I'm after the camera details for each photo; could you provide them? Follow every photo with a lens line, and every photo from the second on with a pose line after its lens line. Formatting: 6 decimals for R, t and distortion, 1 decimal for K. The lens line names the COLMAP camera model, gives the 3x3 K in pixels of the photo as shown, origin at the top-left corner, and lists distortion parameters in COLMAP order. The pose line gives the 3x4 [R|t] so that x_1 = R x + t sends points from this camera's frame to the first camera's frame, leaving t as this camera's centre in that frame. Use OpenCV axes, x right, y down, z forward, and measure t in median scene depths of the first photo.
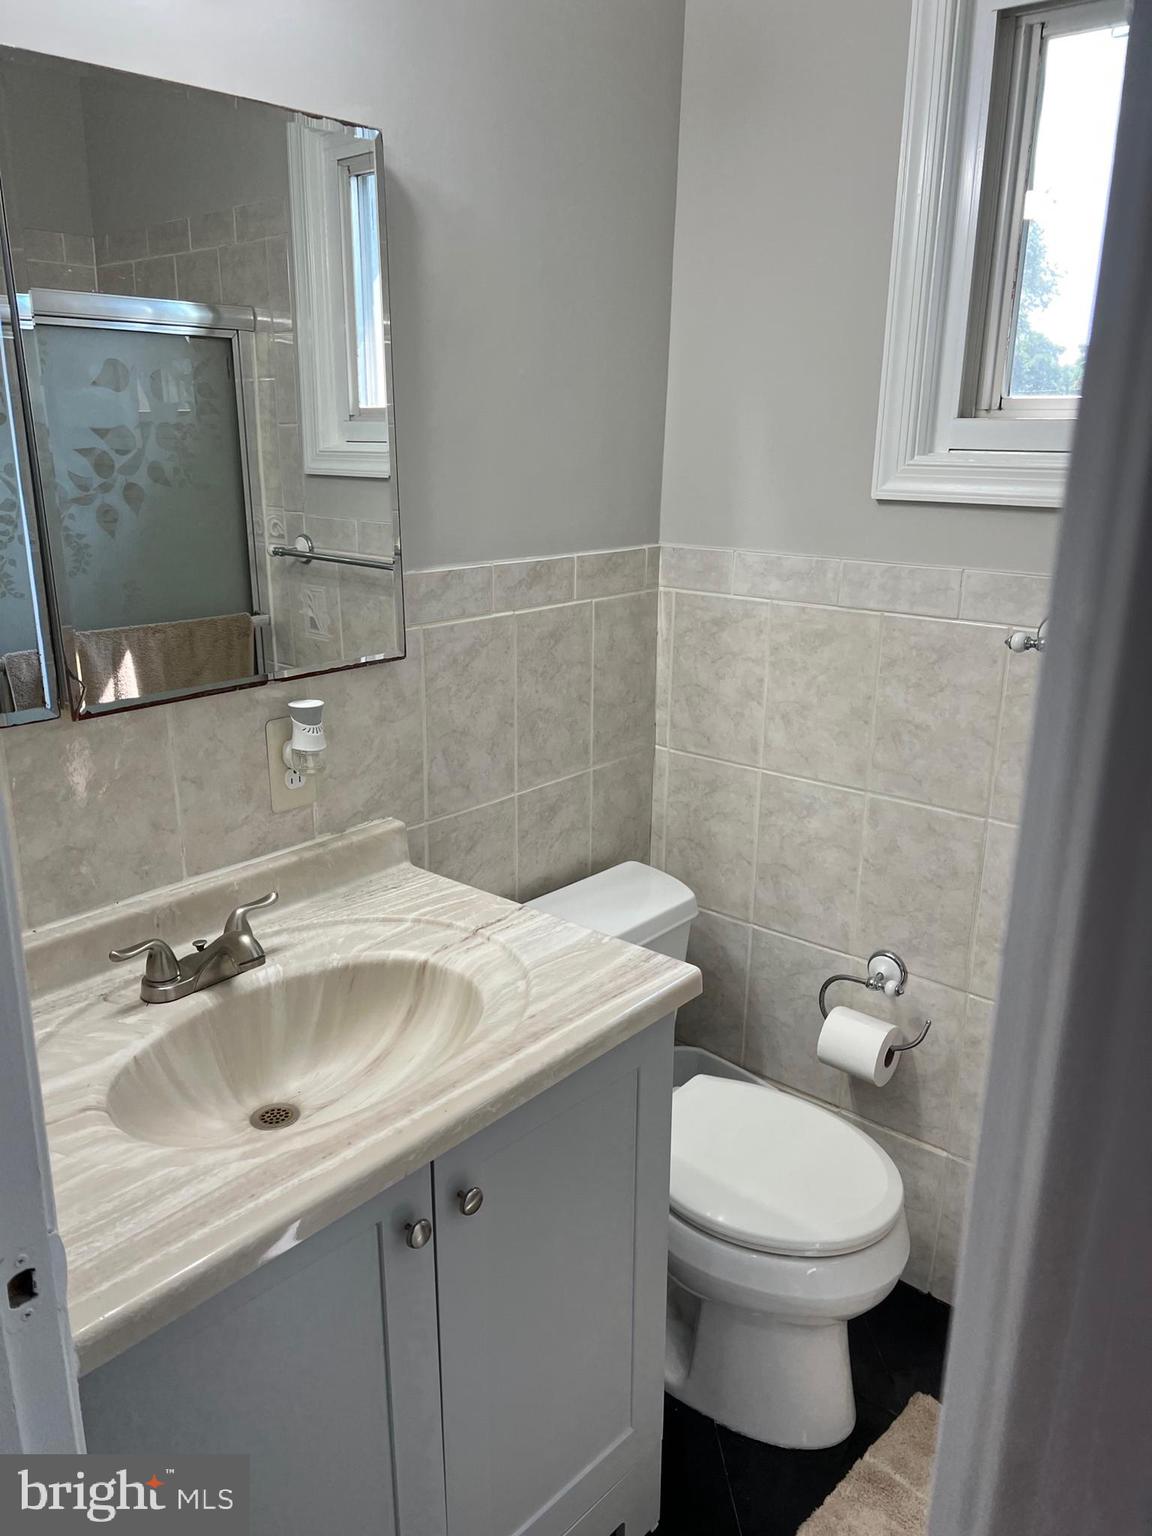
lens RADIAL K [[1150.6, 0, 575.9], [0, 1150.6, 776.5], [0, 0, 1]] dist [0.010628, -0.000687]
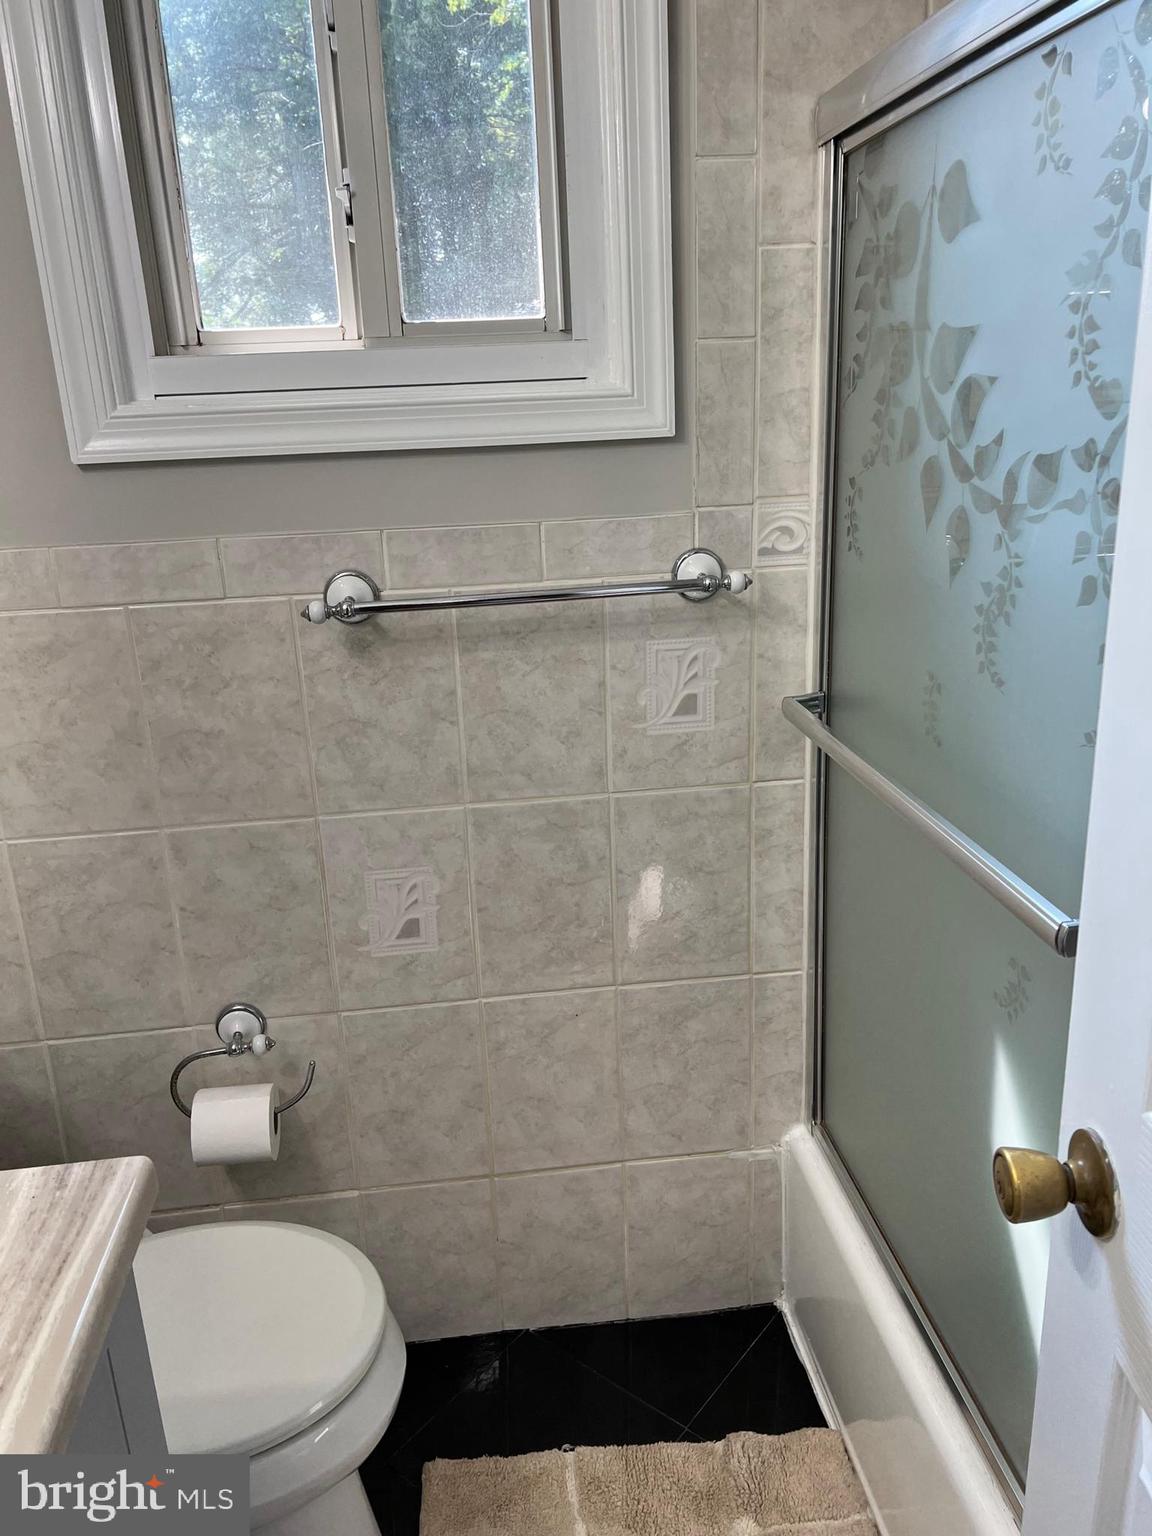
lens RADIAL K [[1150.6, 0, 573.3], [0, 1150.6, 752.0], [0, 0, 1]] dist [0.010628, -0.000687]
pose [[0.678542, -0.253275, 0.689517, -0.094968], [0.250733, 0.962160, 0.106681, -0.052810], [-0.690445, 0.100497, 0.716370, 0.229115]]
